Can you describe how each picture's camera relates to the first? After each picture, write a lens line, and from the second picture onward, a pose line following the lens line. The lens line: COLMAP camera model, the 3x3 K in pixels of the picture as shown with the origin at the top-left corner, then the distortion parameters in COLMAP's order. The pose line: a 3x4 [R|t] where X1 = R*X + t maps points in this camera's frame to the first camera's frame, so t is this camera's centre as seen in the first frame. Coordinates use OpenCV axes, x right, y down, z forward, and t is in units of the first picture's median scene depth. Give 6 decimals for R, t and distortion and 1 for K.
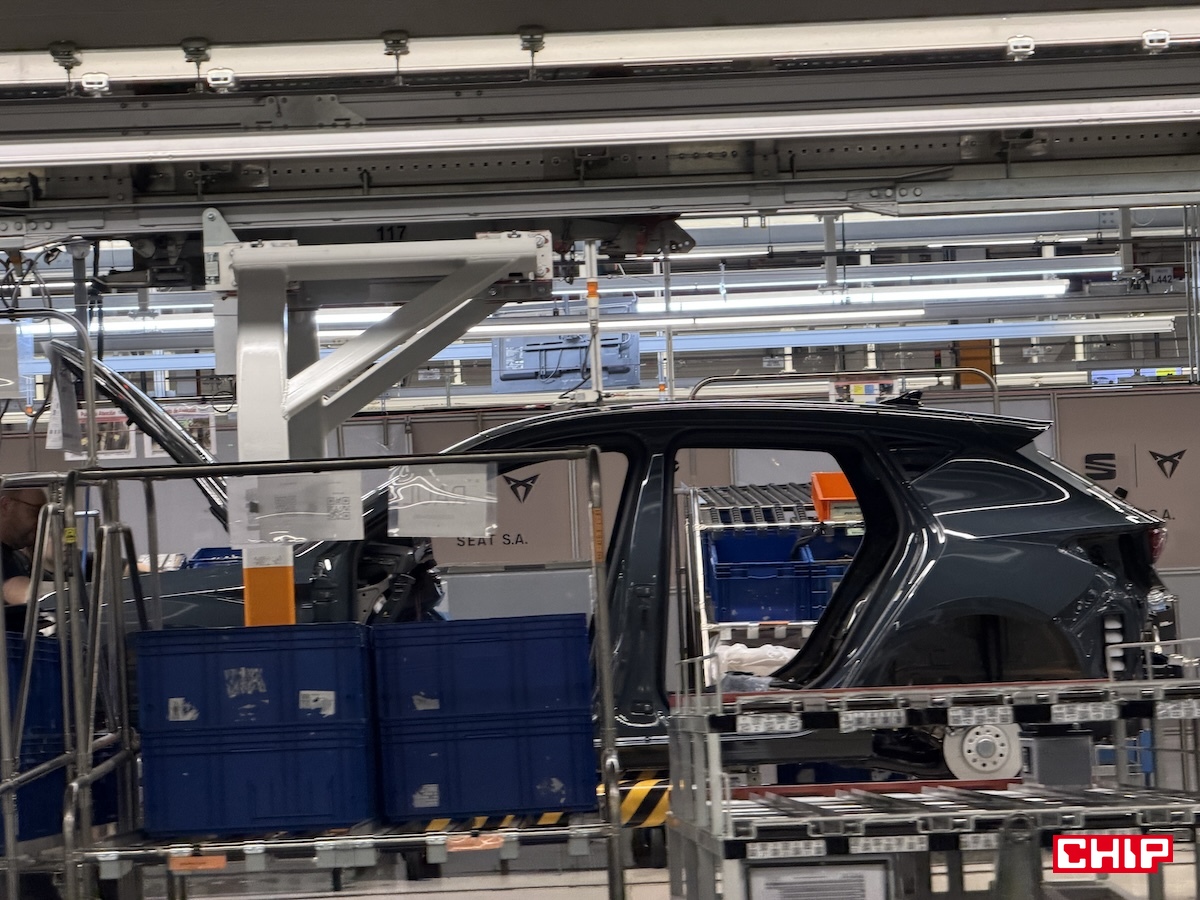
lens RADIAL K [[3538.0, 0, 600.0], [0, 3538.0, 450.0], [0, 0, 1]] dist [0.154484, 2.227304]
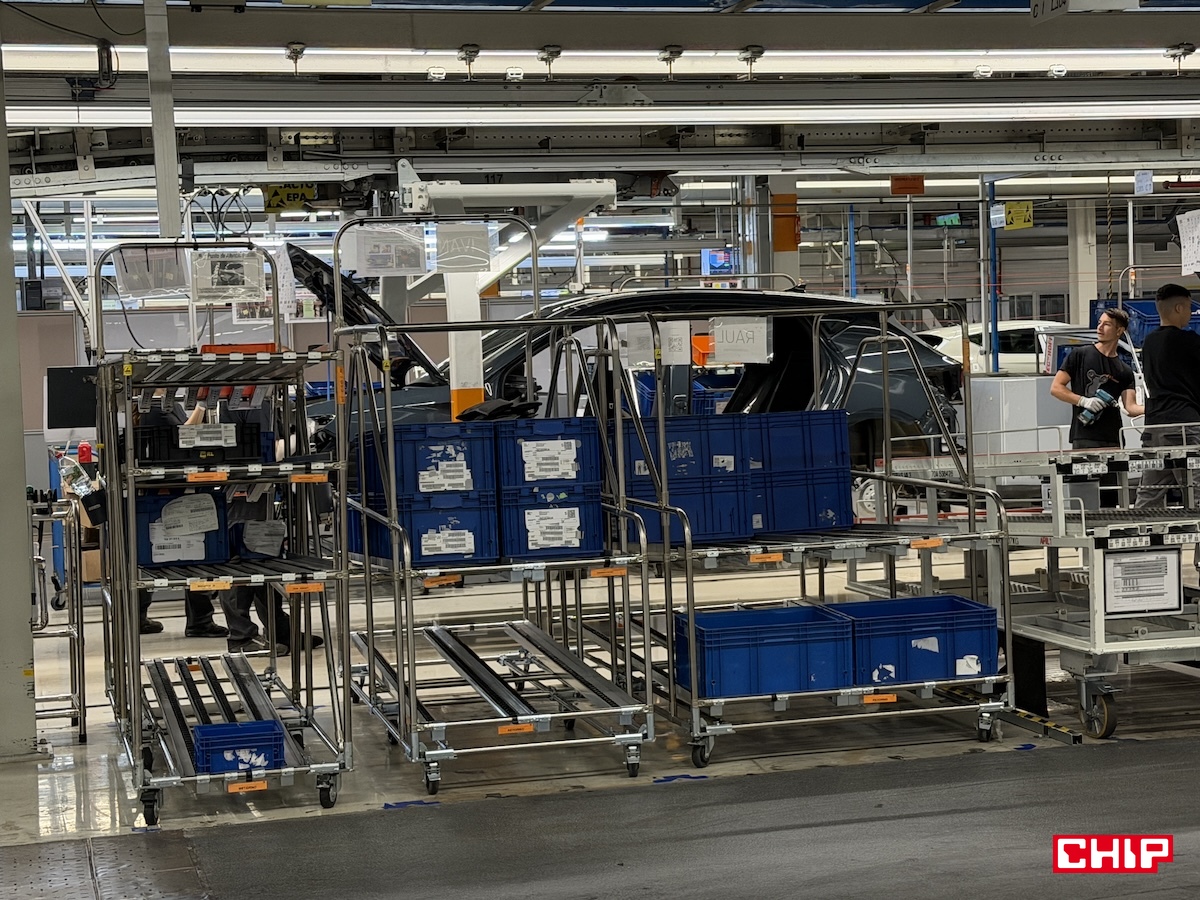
lens RADIAL K [[2158.3, 0, 600.0], [0, 2158.3, 450.0], [0, 0, 1]] dist [0.053519, -0.026403]
pose [[0.961872, -0.005407, 0.273448, -0.360862], [-0.007463, 0.998913, 0.046004, 0.019030], [-0.273399, -0.046291, 0.960786, 0.073191]]
